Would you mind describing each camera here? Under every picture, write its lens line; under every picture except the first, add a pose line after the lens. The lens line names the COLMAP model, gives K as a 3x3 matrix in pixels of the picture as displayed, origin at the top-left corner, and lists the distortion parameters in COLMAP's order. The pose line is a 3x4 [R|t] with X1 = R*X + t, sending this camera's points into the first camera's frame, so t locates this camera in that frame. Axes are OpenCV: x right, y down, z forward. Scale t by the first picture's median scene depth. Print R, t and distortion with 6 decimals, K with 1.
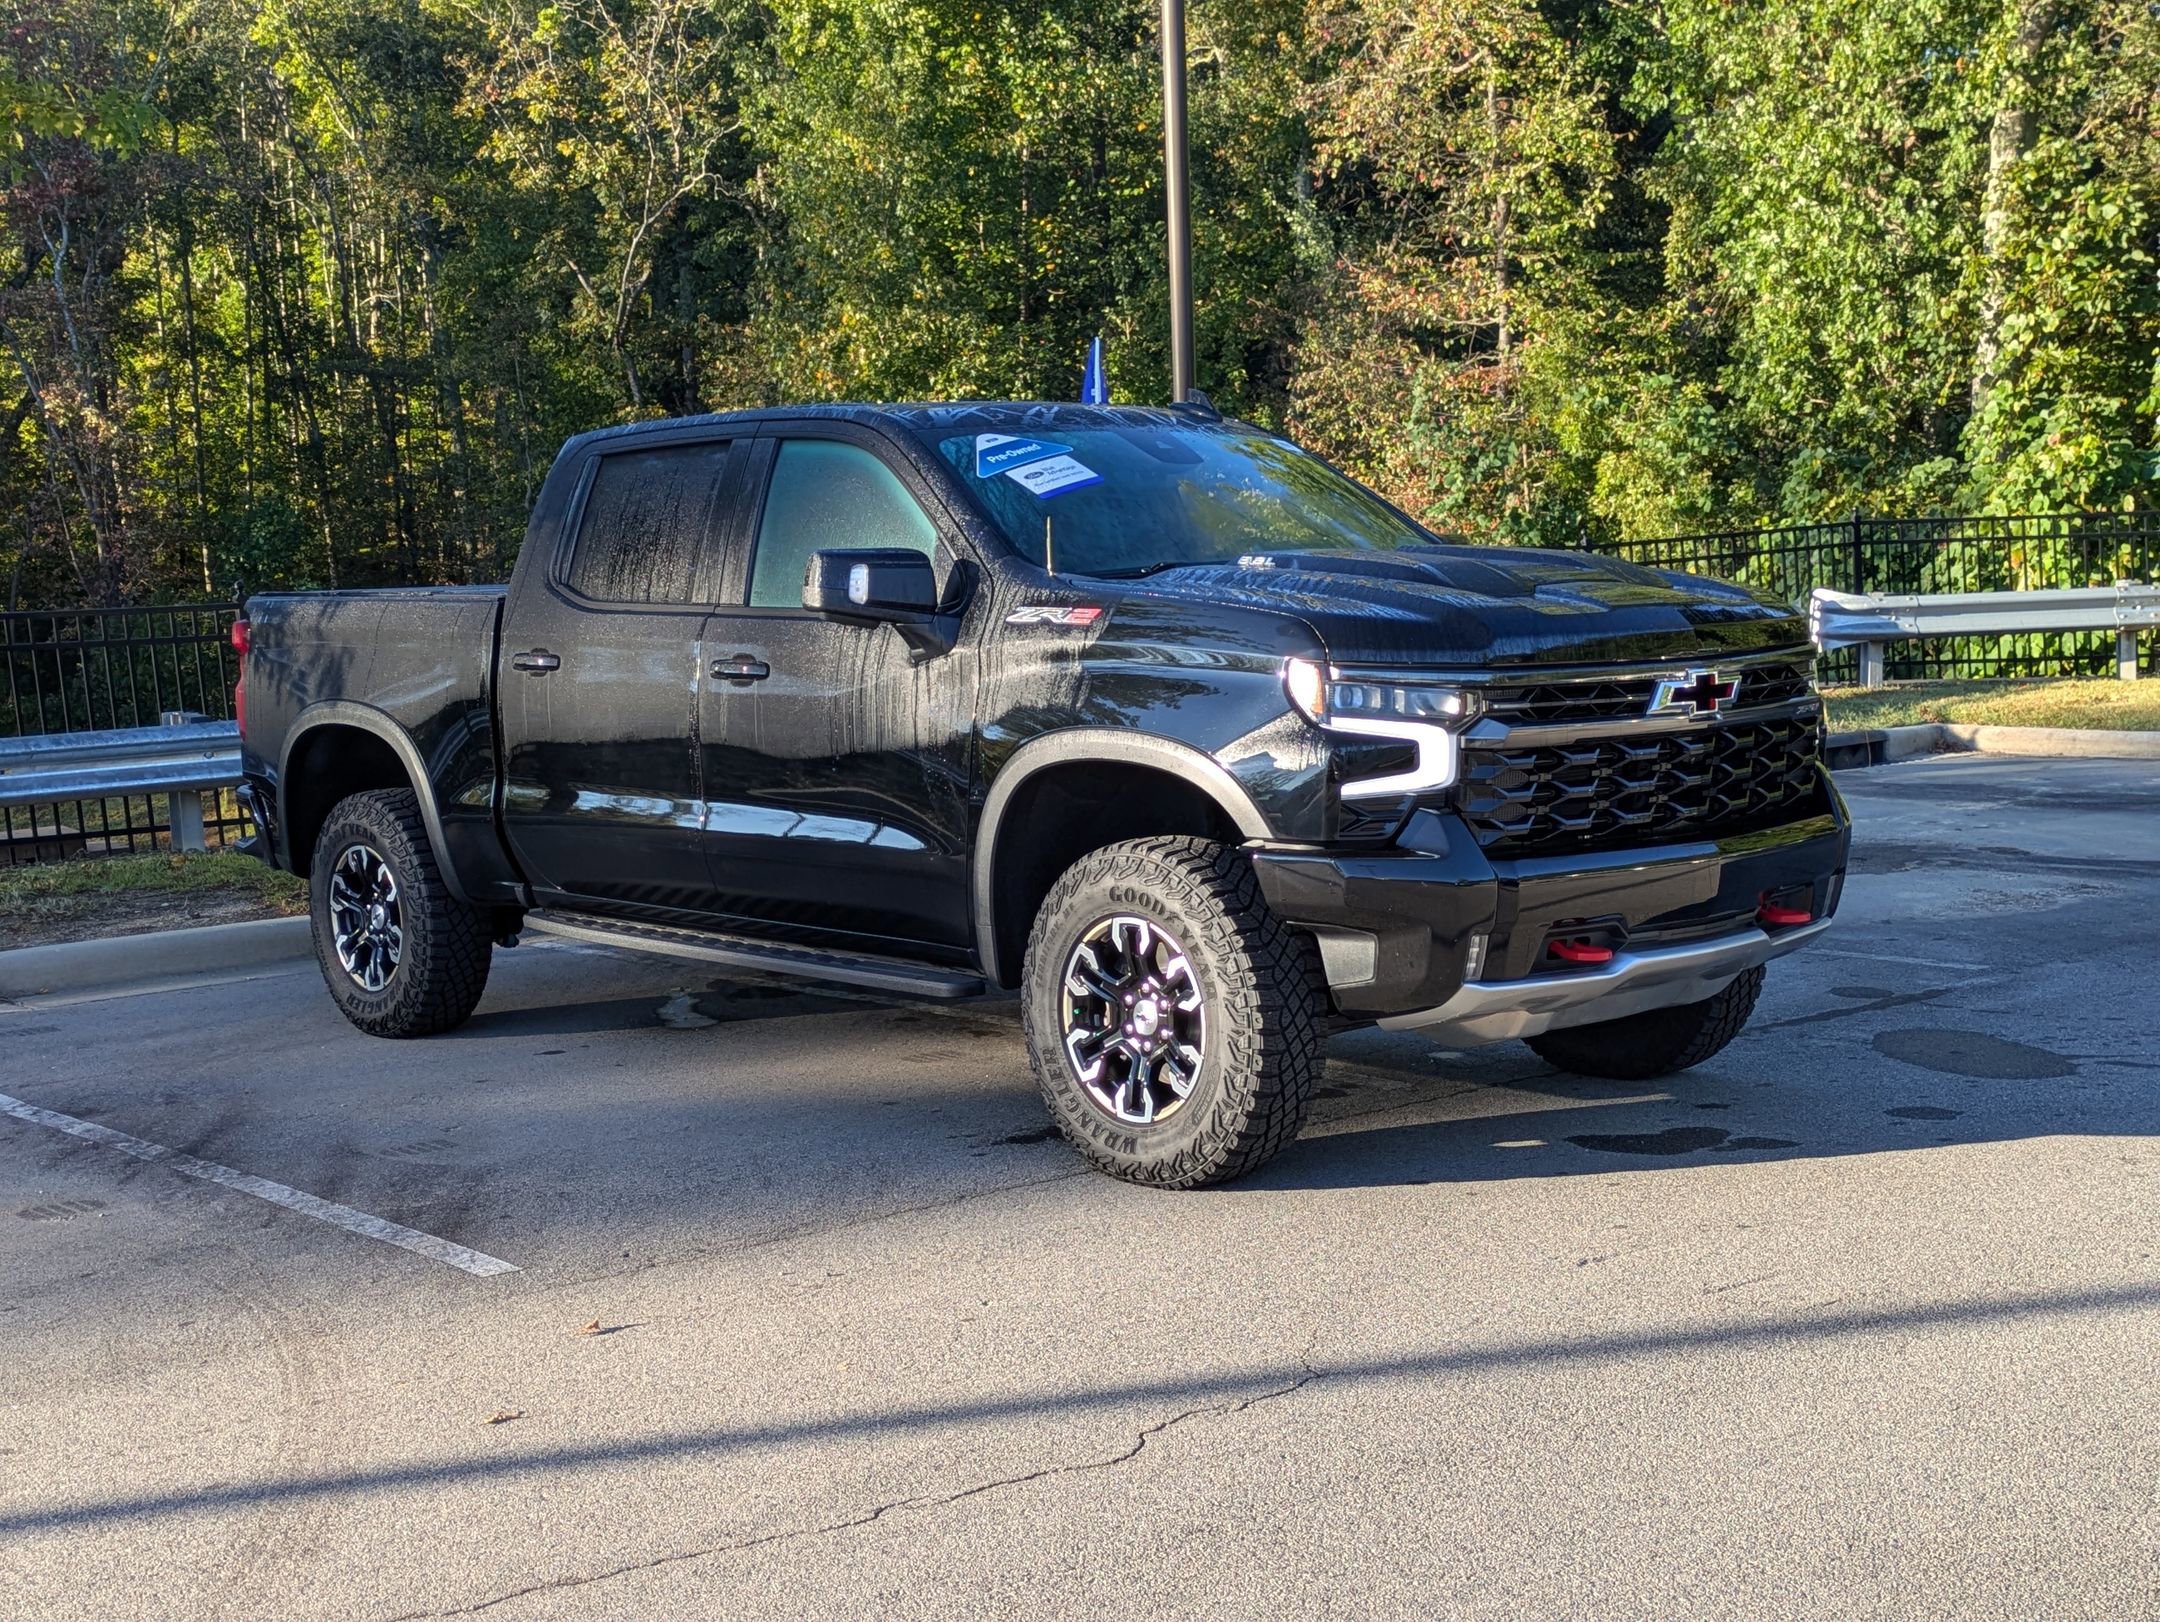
lens RADIAL K [[2833.9, 0, 1038.7], [0, 2833.9, 854.9], [0, 0, 1]] dist [0.070859, -0.055784]
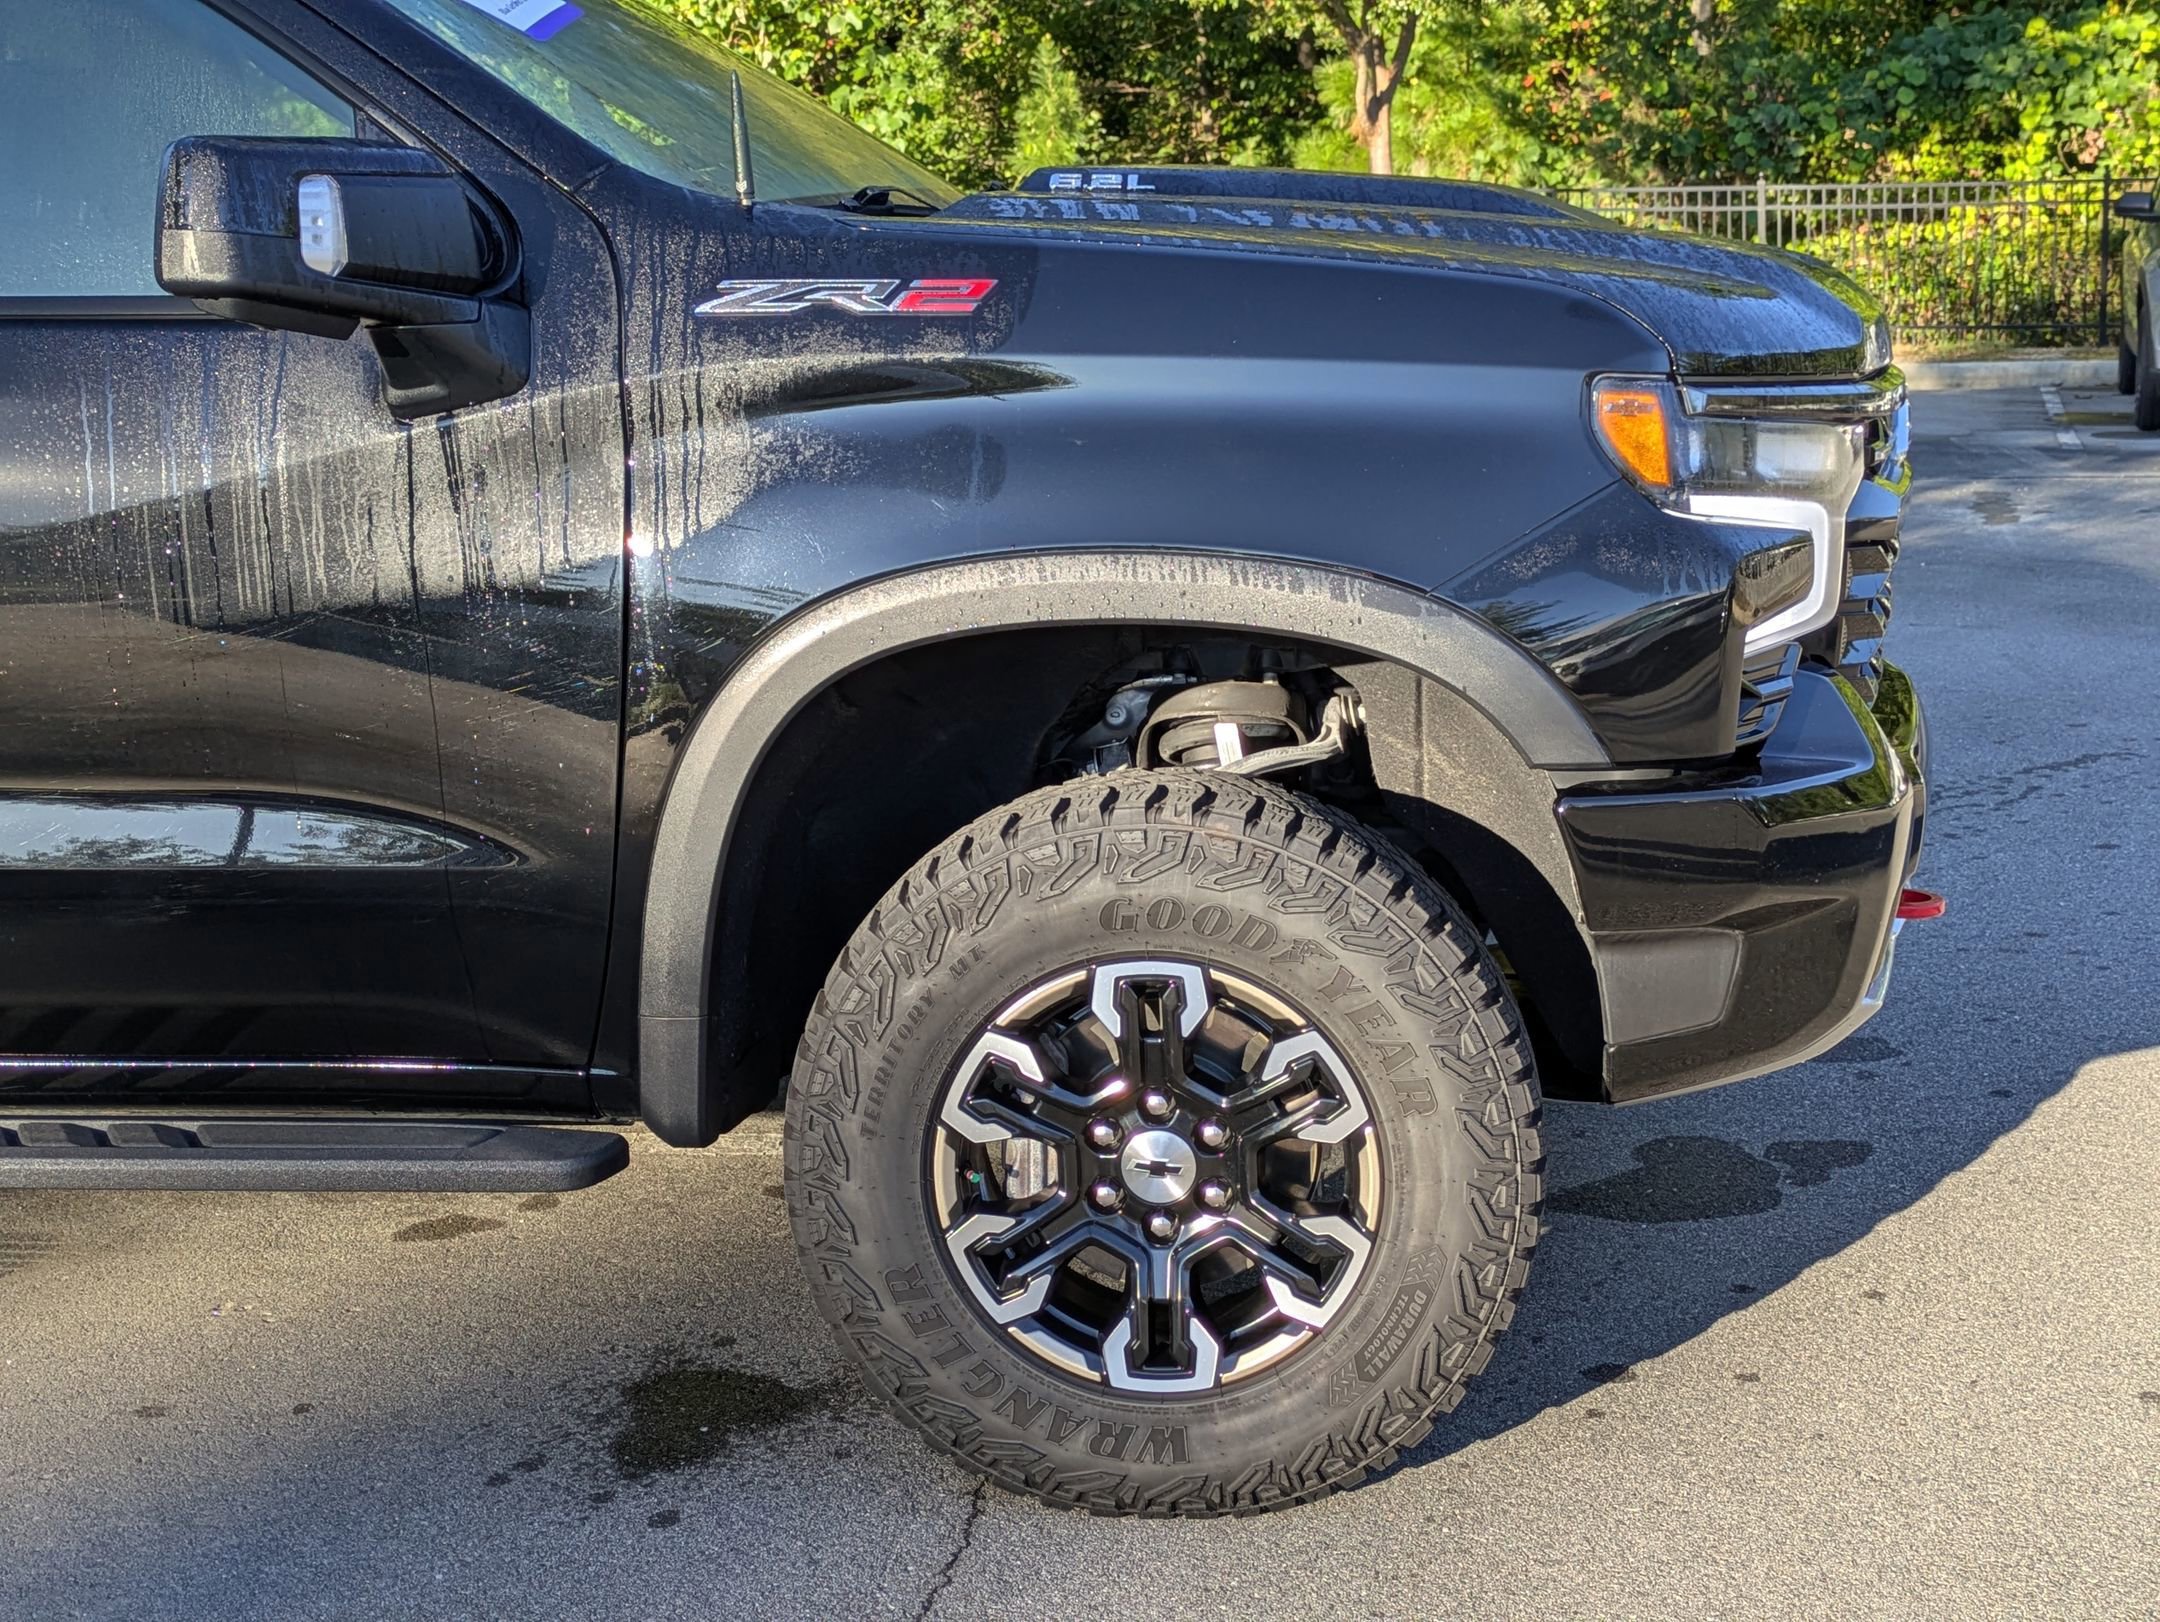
lens RADIAL K [[2921.0, 0, 1116.1], [0, 2921.0, 817.8], [0, 0, 1]] dist [0.082411, -0.083251]
pose [[0.738746, -0.126145, 0.662074, -0.265568], [0.078771, 0.991756, 0.101066, -0.046298], [-0.669365, -0.022510, 0.742593, 0.620769]]
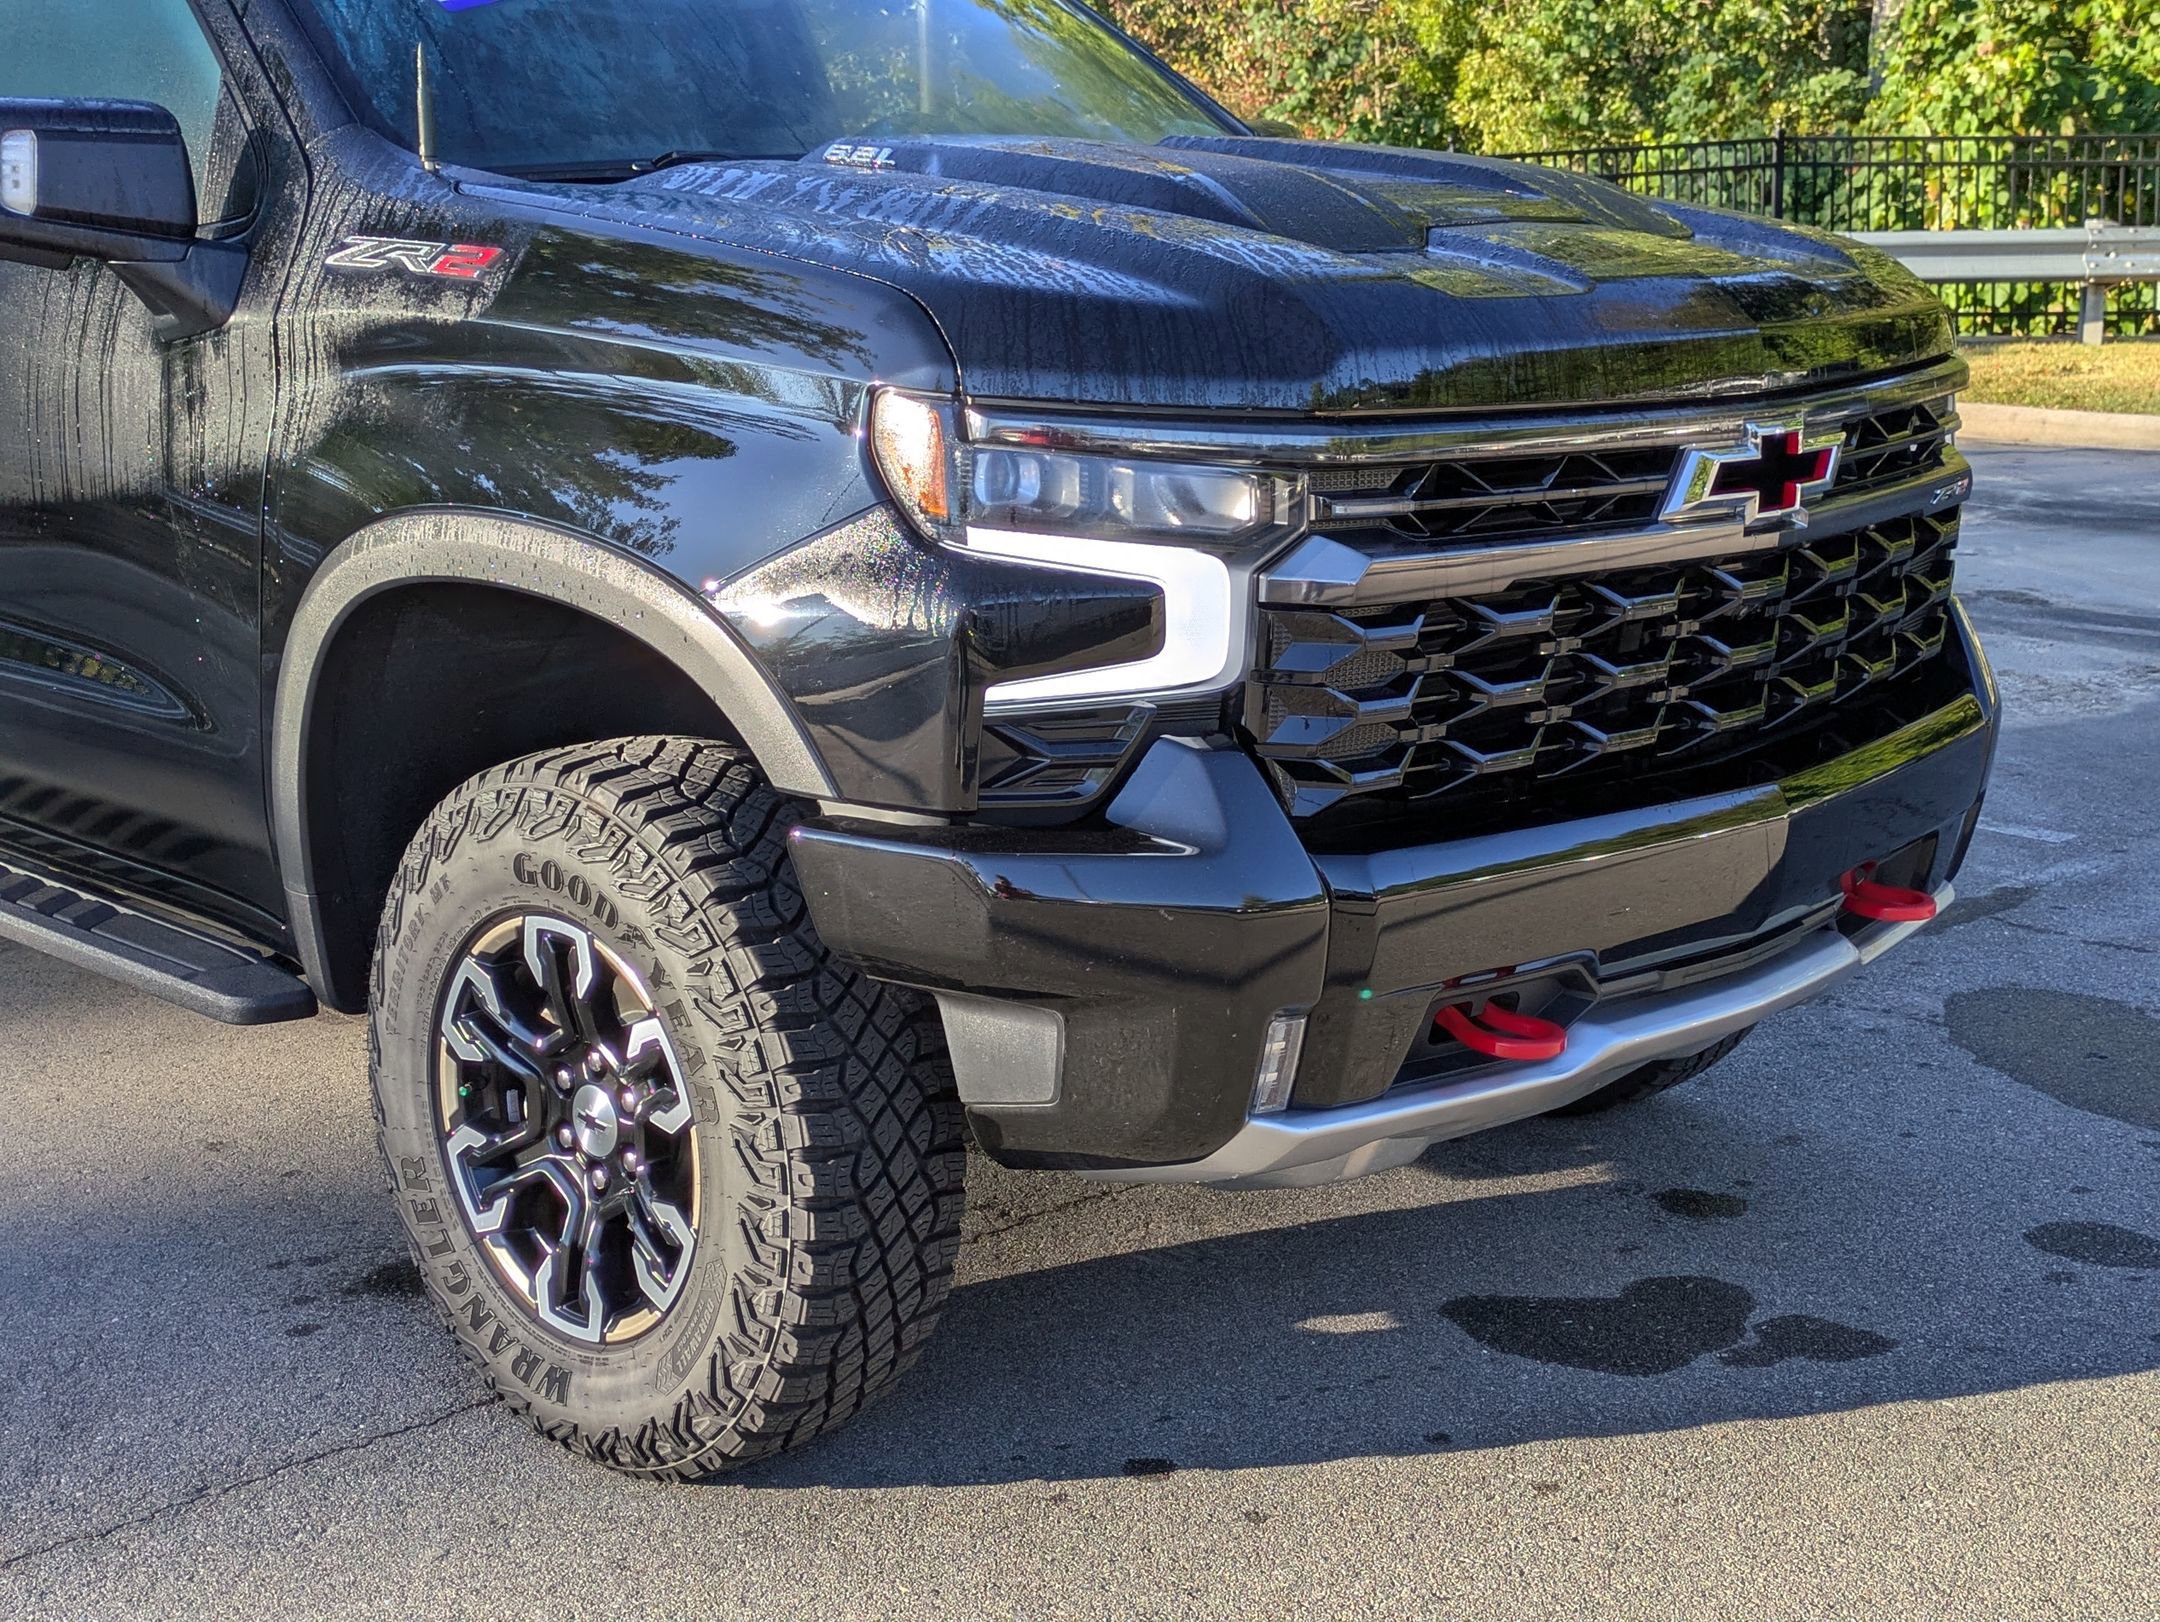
lens RADIAL K [[2921.0, 0, 1116.1], [0, 2921.0, 817.8], [0, 0, 1]] dist [0.082411, -0.083251]
pose [[0.995964, 0.012904, 0.088822, 0.077070], [-0.023176, 0.993025, 0.115601, -0.050204], [-0.086711, -0.117193, 0.989317, 0.486750]]
